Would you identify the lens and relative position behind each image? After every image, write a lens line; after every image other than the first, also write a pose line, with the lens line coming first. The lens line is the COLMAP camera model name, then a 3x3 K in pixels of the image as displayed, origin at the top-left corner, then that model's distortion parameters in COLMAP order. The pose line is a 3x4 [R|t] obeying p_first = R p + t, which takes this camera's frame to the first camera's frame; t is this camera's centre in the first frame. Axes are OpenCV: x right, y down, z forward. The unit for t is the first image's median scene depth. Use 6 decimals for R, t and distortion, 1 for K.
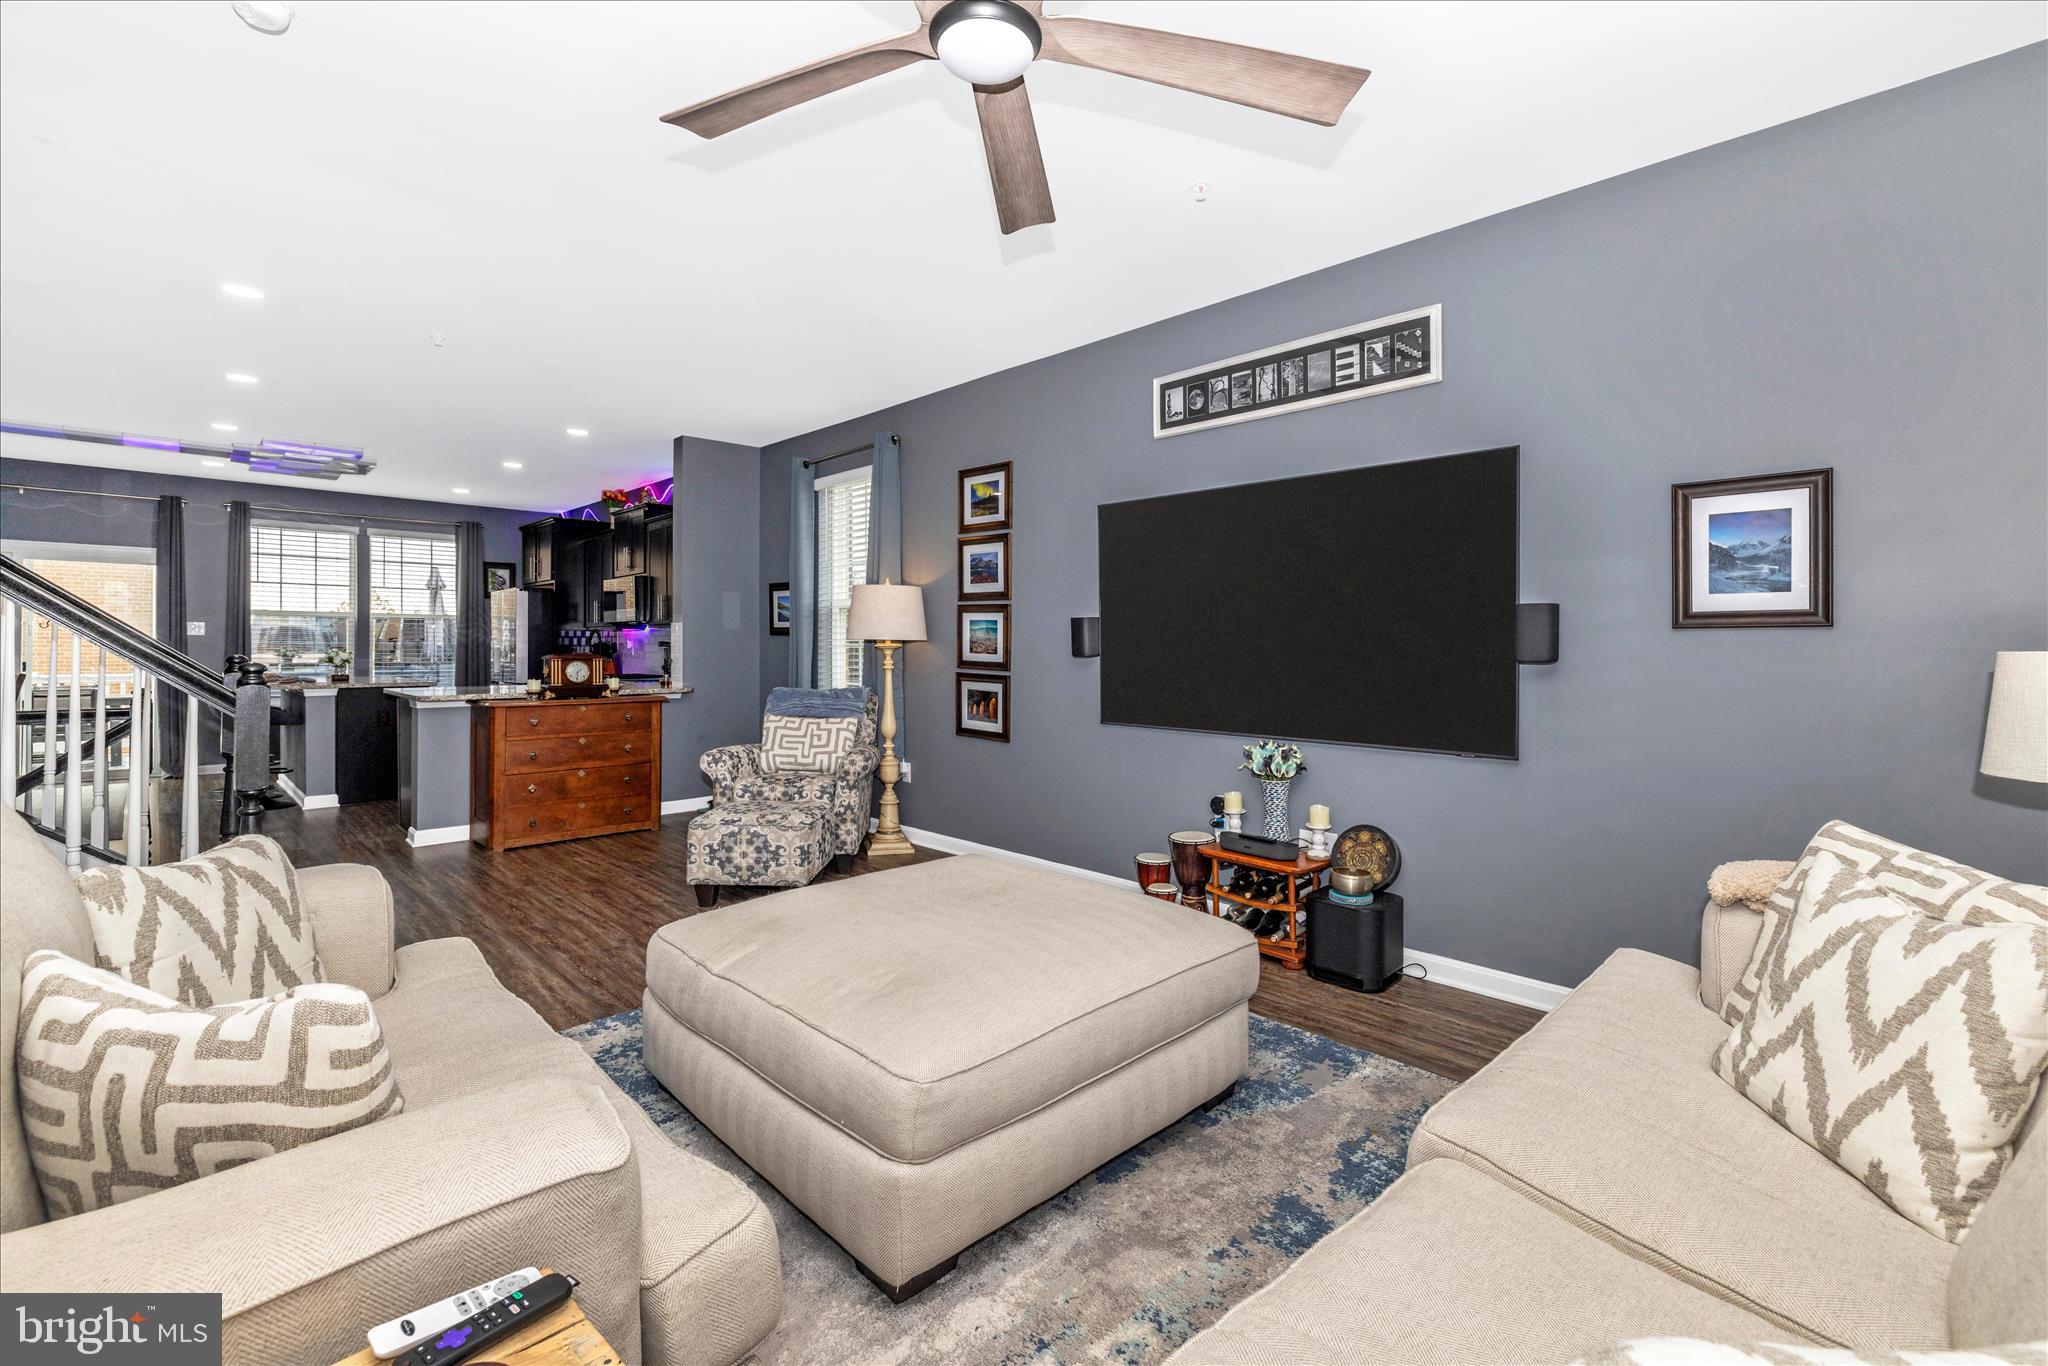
lens RADIAL K [[879.9, 0, 1031.1], [0, 879.9, 659.7], [0, 0, 1]] dist [-0.001024, 0.000212]
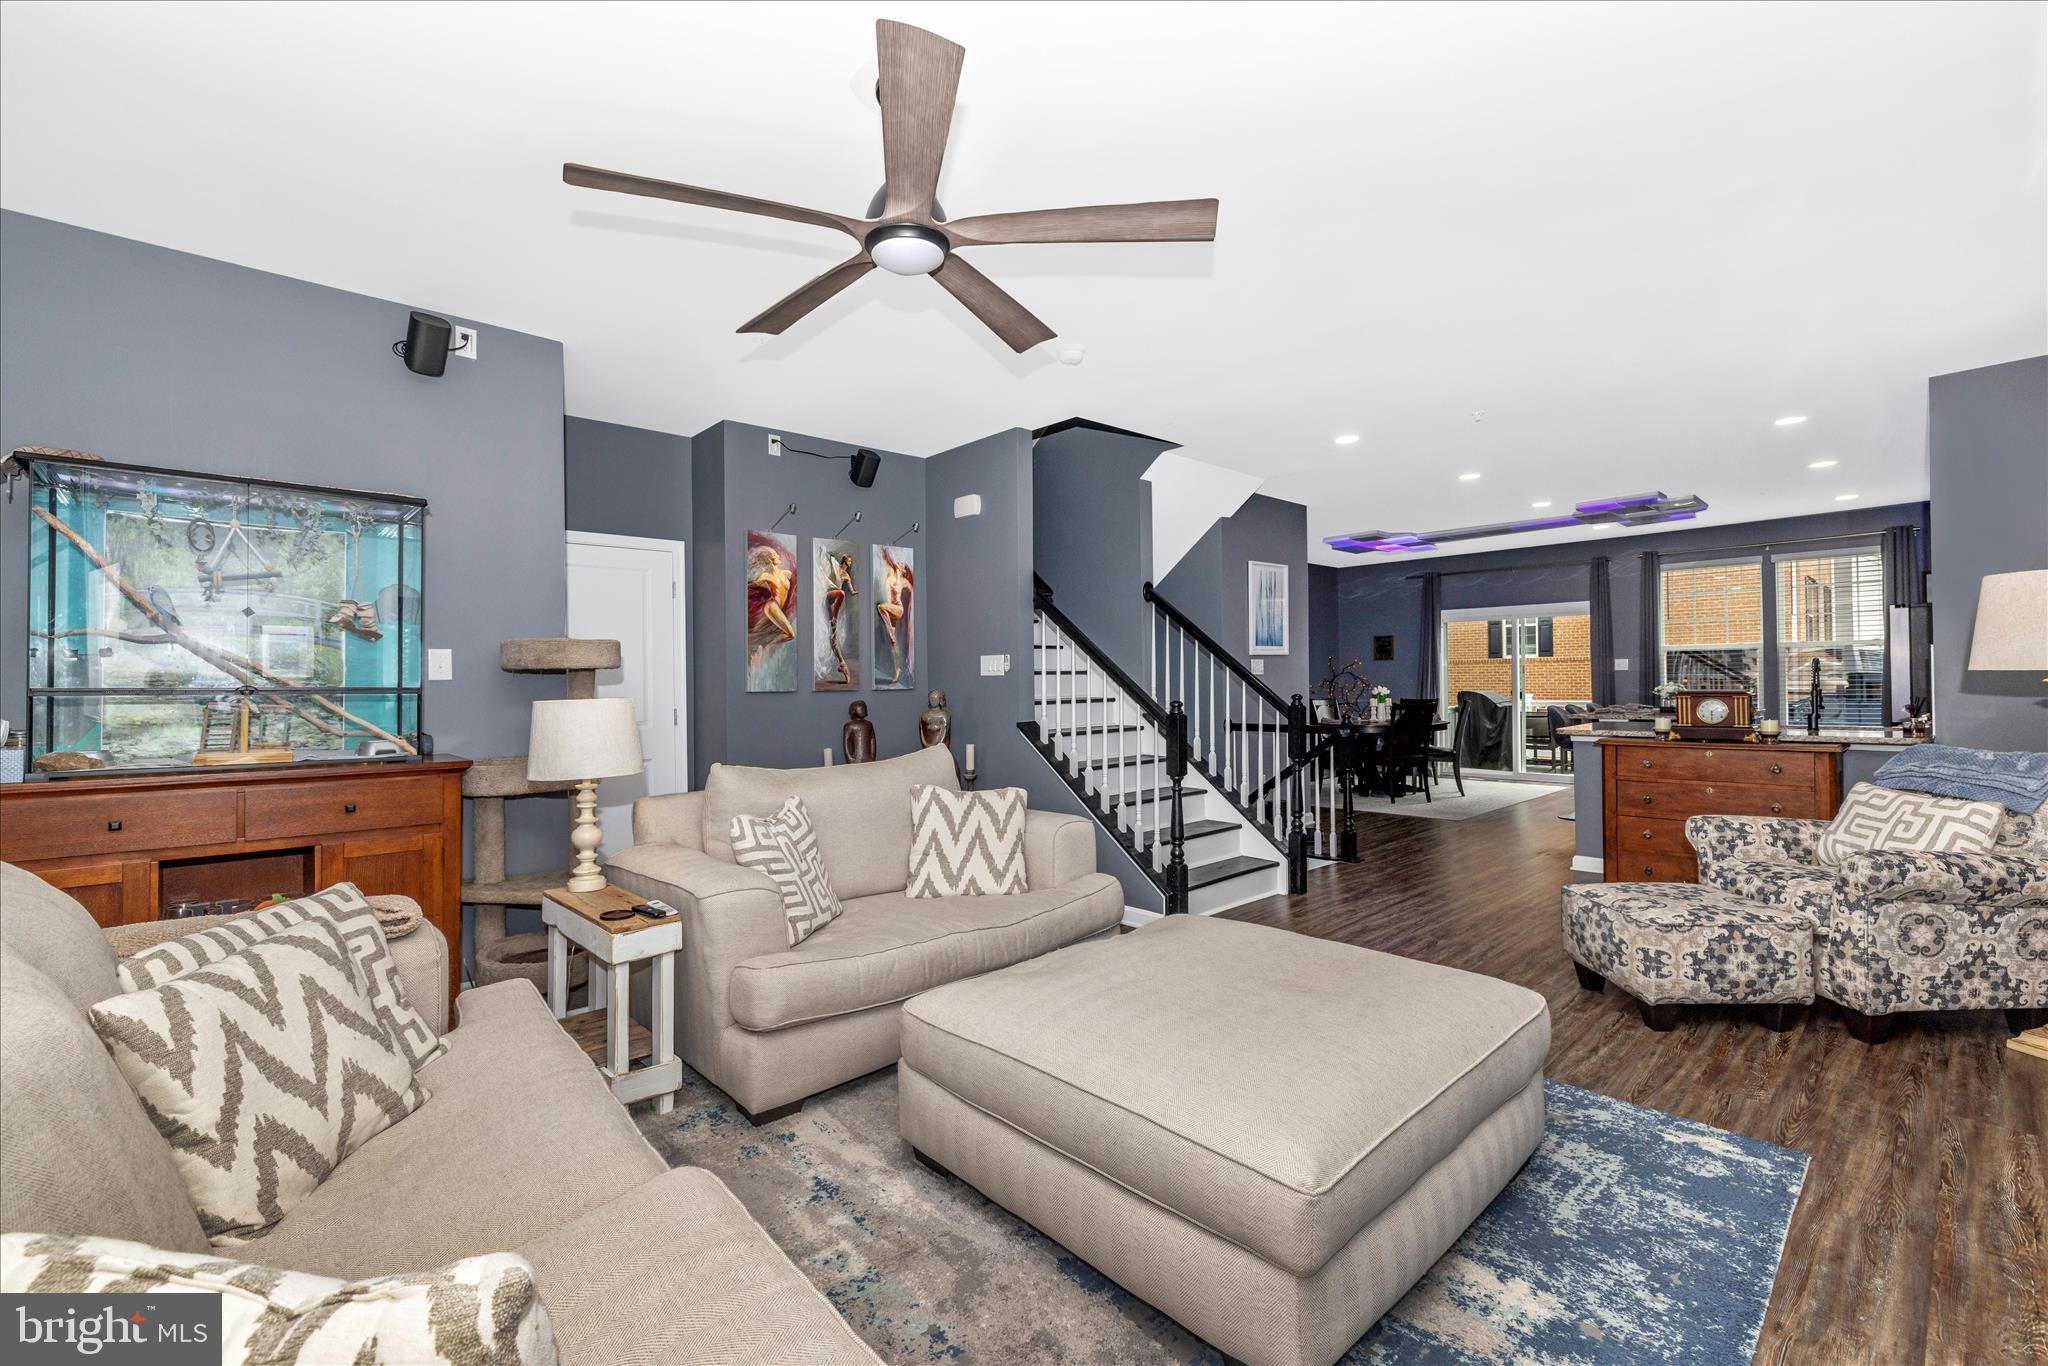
lens RADIAL K [[879.9, 0, 1031.1], [0, 879.9, 659.7], [0, 0, 1]] dist [-0.001024, 0.000212]
pose [[-0.032282, -0.029397, -0.999046, 0.456473], [0.001967, 0.999564, -0.029476, -0.014899], [0.999477, -0.002916, -0.032210, 0.431536]]
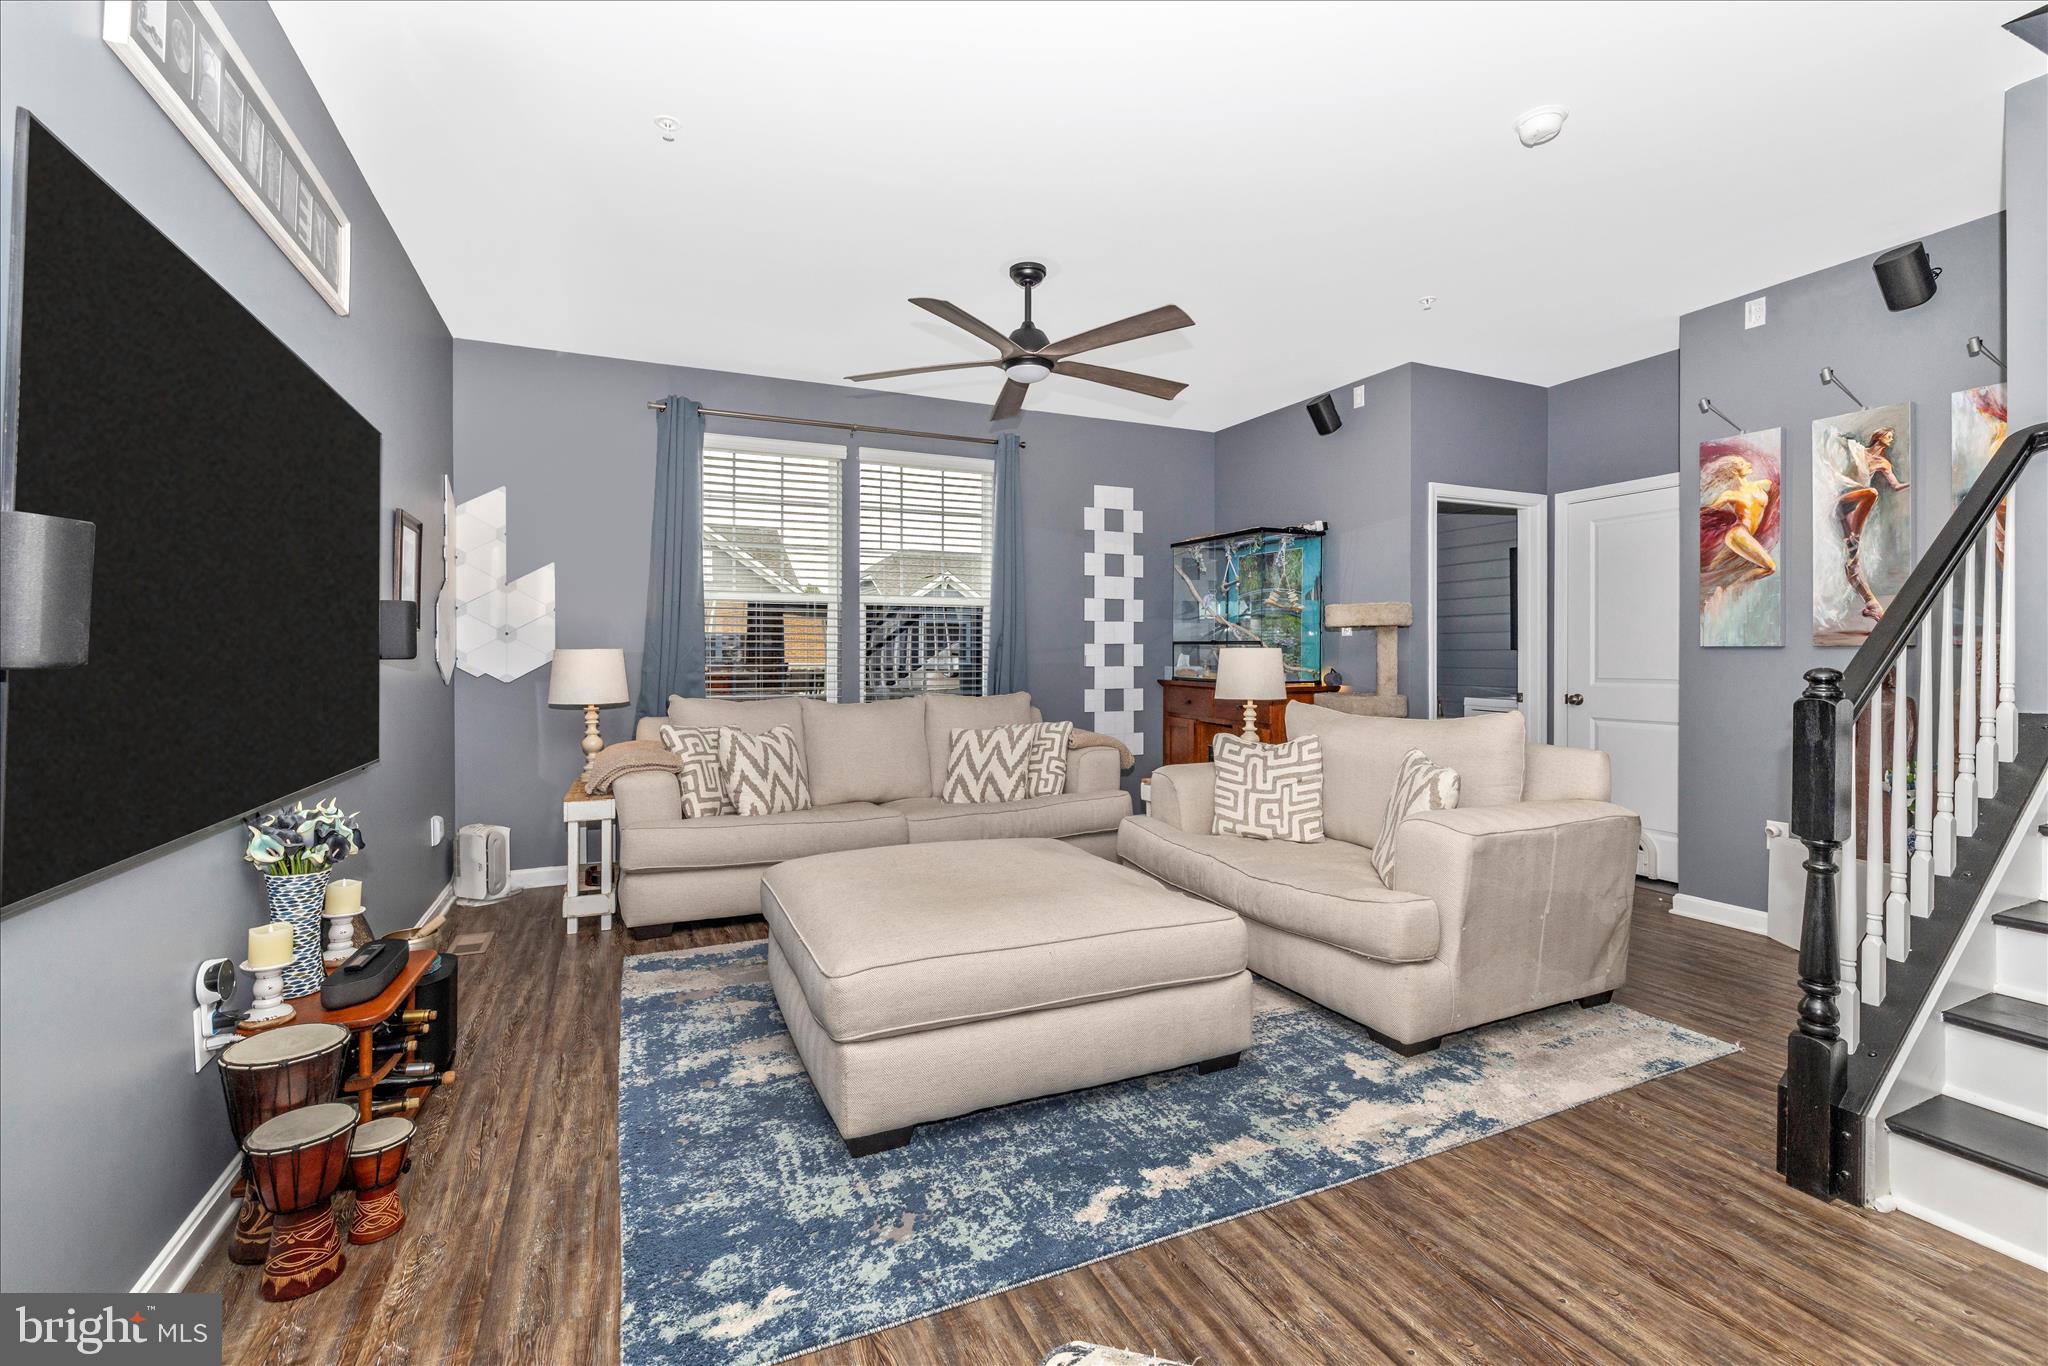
lens RADIAL K [[894.1, 0, 1029.2], [0, 894.1, 639.0], [0, 0, 1]] dist [-0.001995, 0.000071]
pose [[-0.936512, 0.001247, 0.350634, -0.293603], [-0.000984, 0.999980, -0.006185, -0.009319], [-0.350634, -0.006137, -0.936492, 1.087484]]
